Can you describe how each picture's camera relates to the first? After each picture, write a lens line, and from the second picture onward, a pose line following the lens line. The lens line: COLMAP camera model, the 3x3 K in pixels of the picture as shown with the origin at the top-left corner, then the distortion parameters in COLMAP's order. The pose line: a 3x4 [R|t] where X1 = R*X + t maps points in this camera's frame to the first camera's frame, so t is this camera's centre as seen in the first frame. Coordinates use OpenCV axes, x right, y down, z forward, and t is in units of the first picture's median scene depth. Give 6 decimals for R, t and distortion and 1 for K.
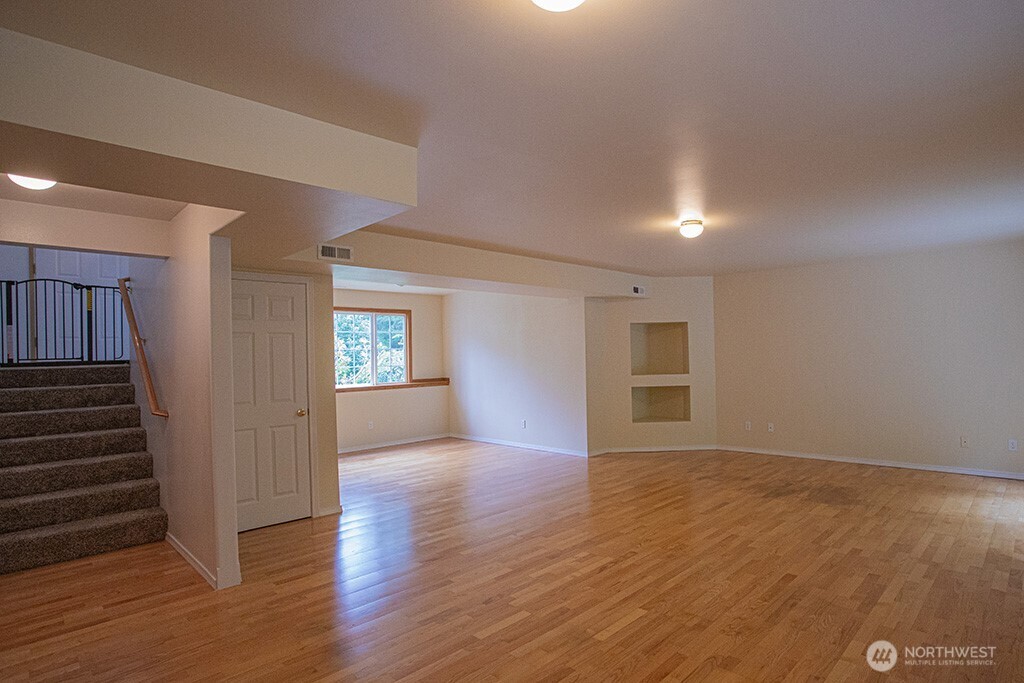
lens RADIAL K [[542.7, 0, 511.3], [0, 542.7, 346.9], [0, 0, 1]] dist [-0.045527, 0.008928]
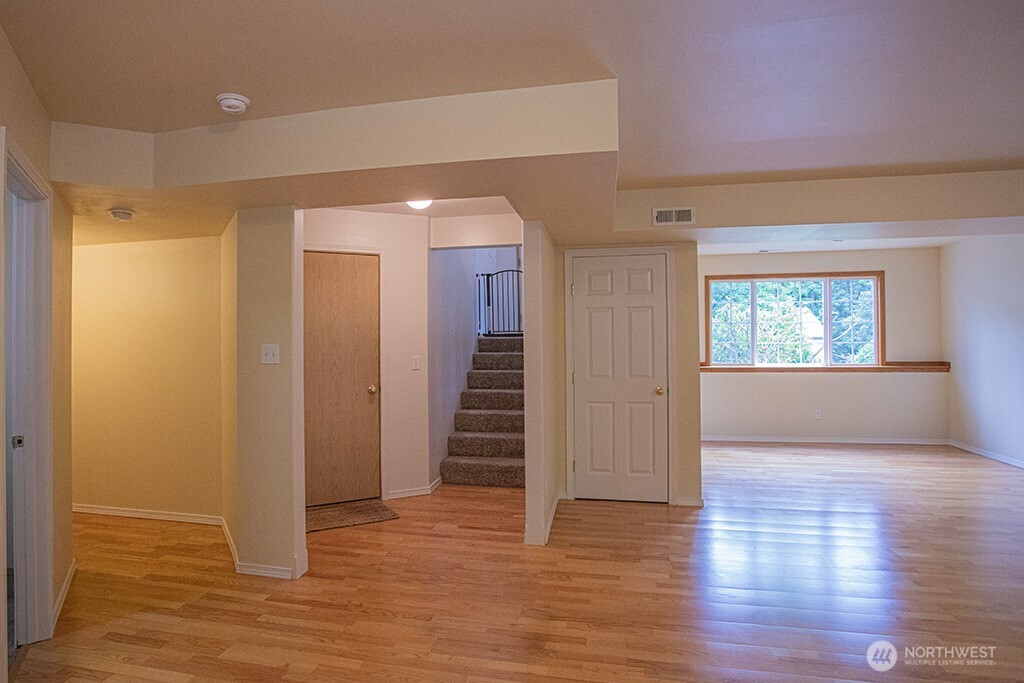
lens RADIAL K [[542.7, 0, 503.2], [0, 542.7, 324.9], [0, 0, 1]] dist [-0.045527, 0.008928]
pose [[0.549117, 0.000672, -0.835745, 0.250307], [0.009699, 0.999927, 0.007176, -0.002760], [0.835689, -0.012046, 0.549071, 0.249156]]
